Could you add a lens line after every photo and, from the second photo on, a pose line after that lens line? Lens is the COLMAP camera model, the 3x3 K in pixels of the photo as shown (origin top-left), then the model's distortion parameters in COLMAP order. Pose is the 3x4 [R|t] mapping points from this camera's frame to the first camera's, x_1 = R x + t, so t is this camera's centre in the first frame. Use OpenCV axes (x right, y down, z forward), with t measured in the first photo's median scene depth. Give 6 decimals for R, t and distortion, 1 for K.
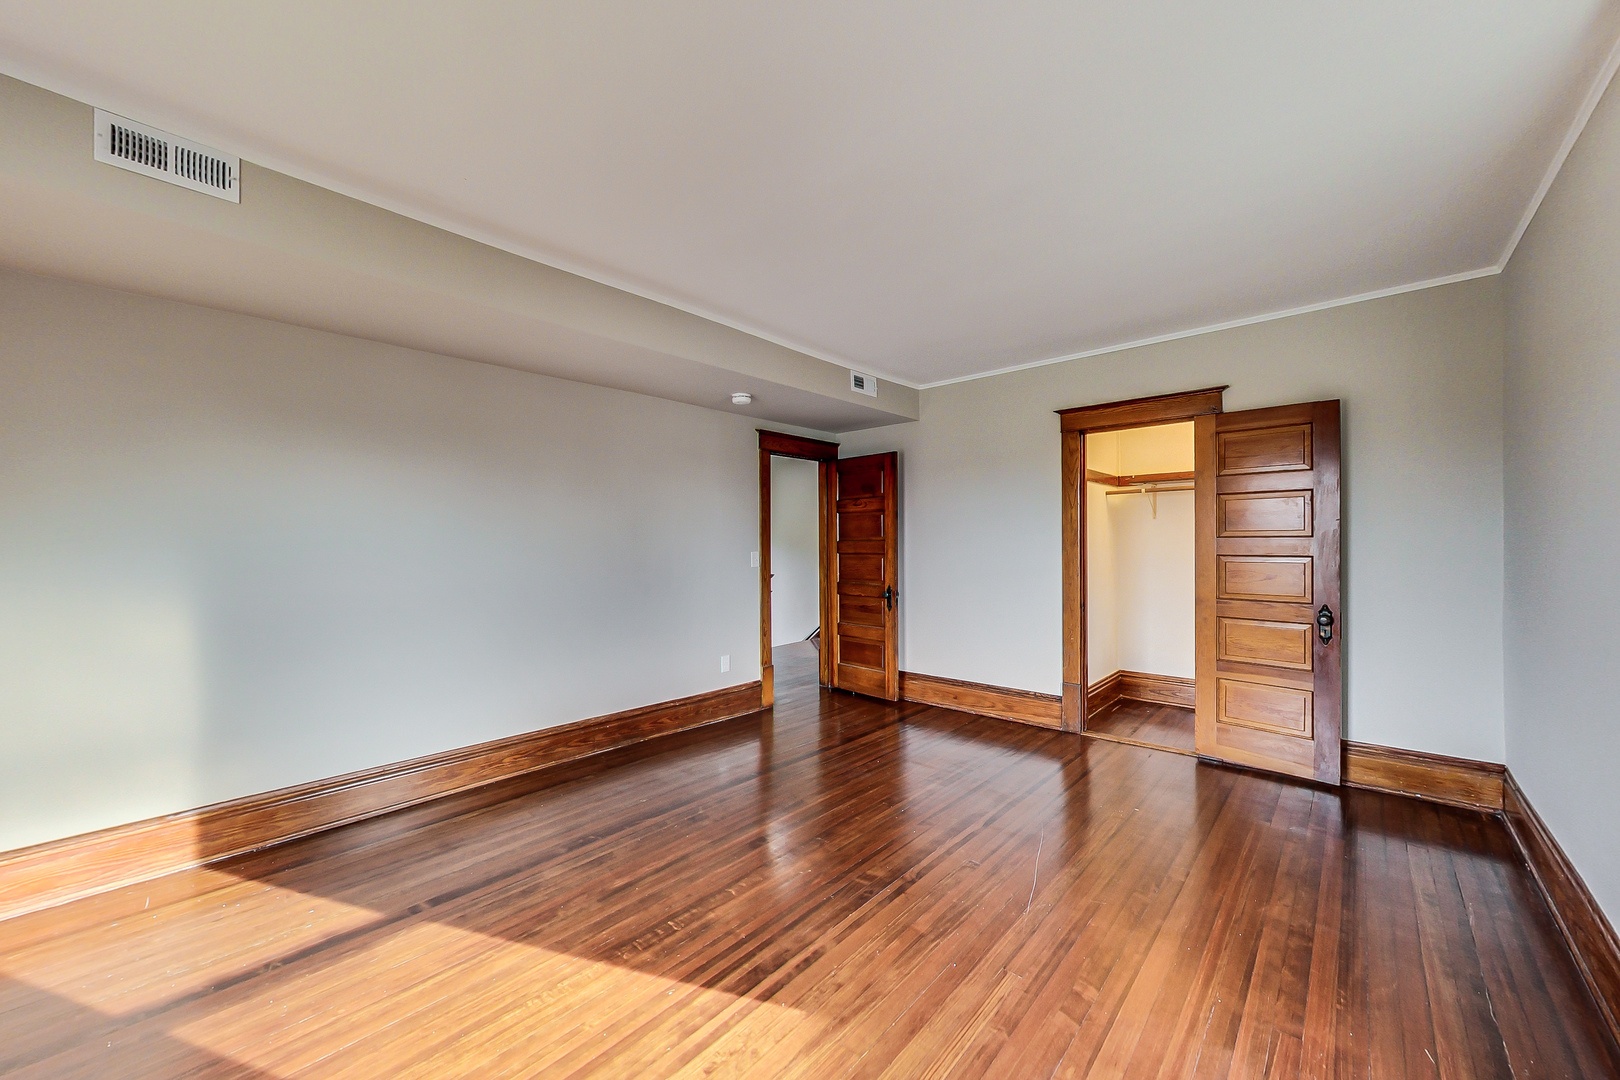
lens RADIAL K [[608.6, 0, 806.8], [0, 608.6, 537.4], [0, 0, 1]] dist [0.001051, 0.000154]
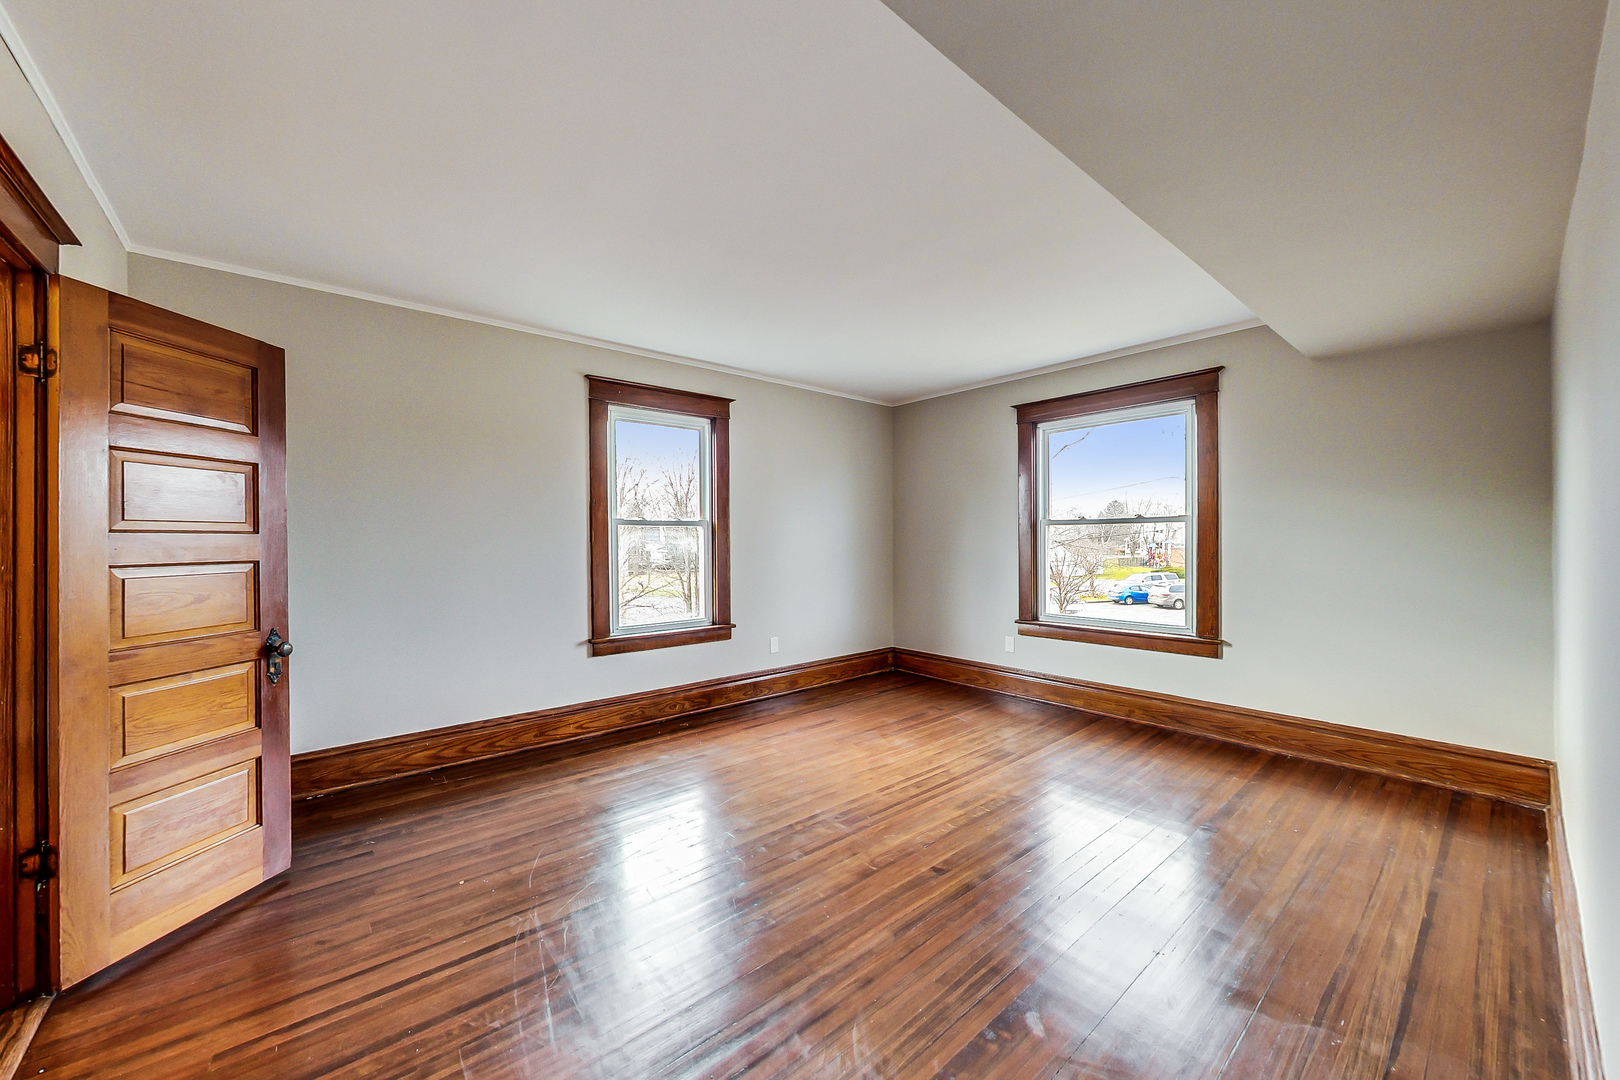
lens RADIAL K [[608.6, 0, 809.0], [0, 608.6, 538.8], [0, 0, 1]] dist [0.001051, 0.000154]
pose [[-0.992646, 0.011818, 0.120479, 0.003245], [0.011083, 0.999916, -0.006767, 0.016586], [-0.120549, -0.005382, -0.992693, 1.726722]]
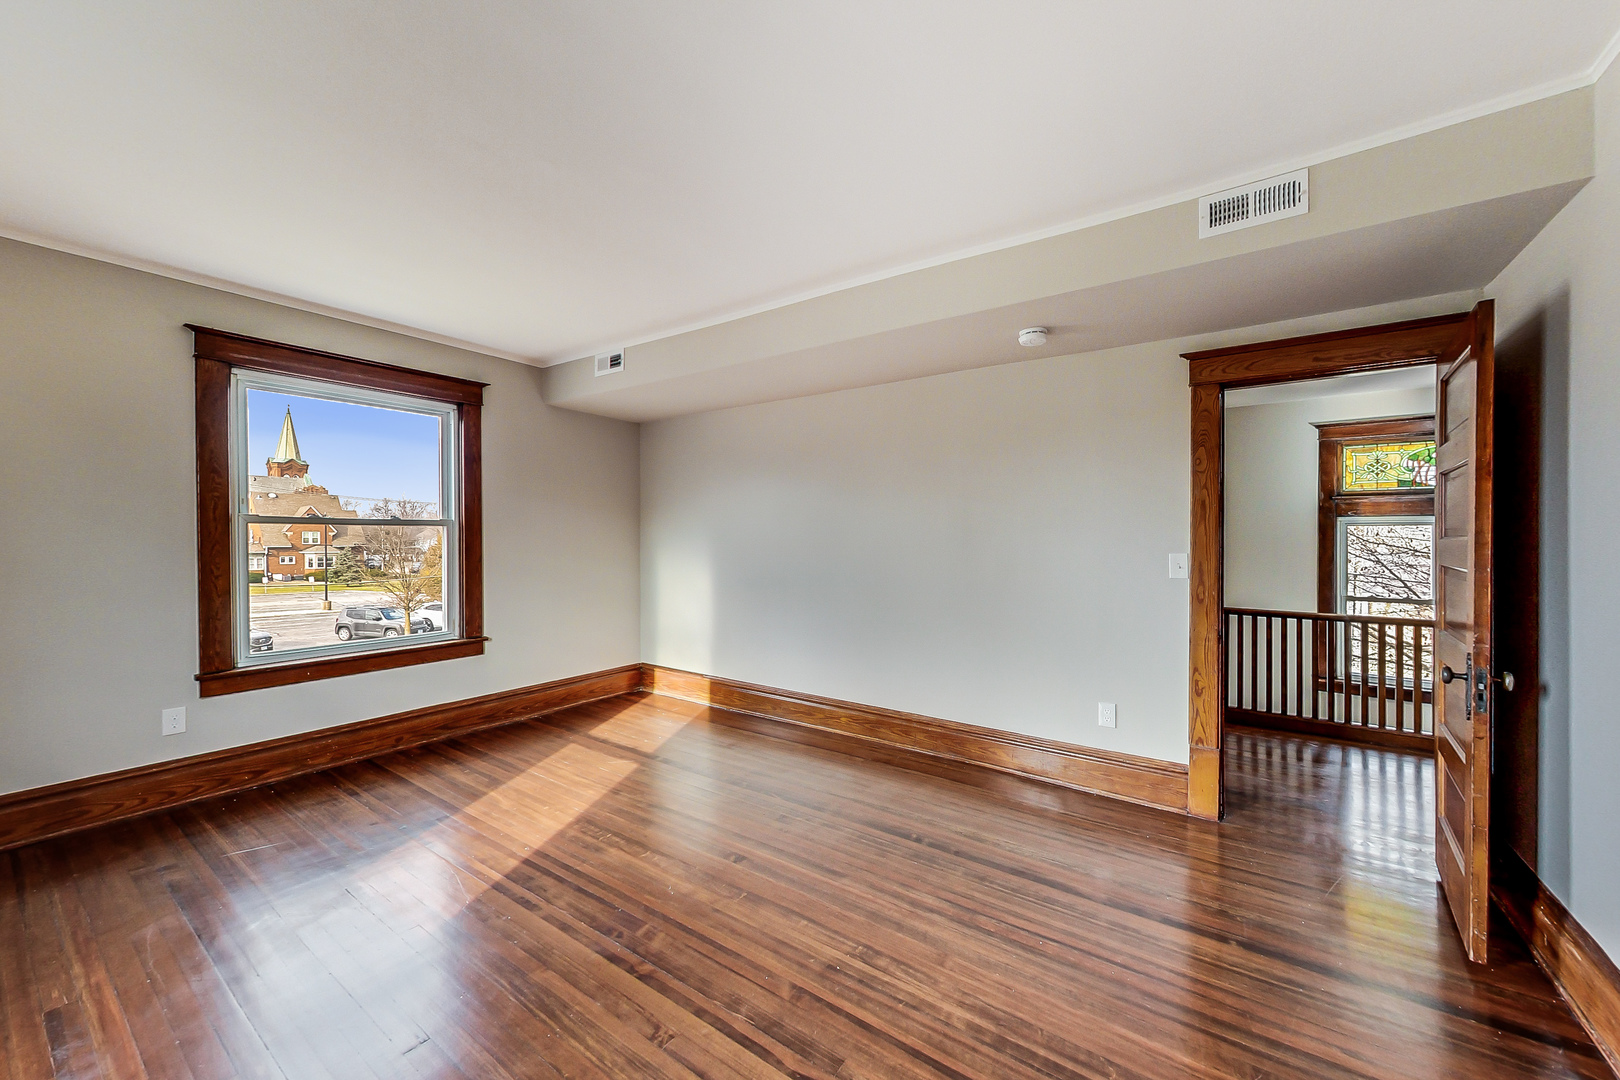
lens RADIAL K [[608.6, 0, 812.5], [0, 608.6, 541.1], [0, 0, 1]] dist [0.001051, 0.000154]
pose [[0.124224, 0.013383, -0.992164, 0.778996], [0.004941, 0.999888, 0.014106, -0.002643], [0.992242, -0.006655, 0.124144, 0.903676]]
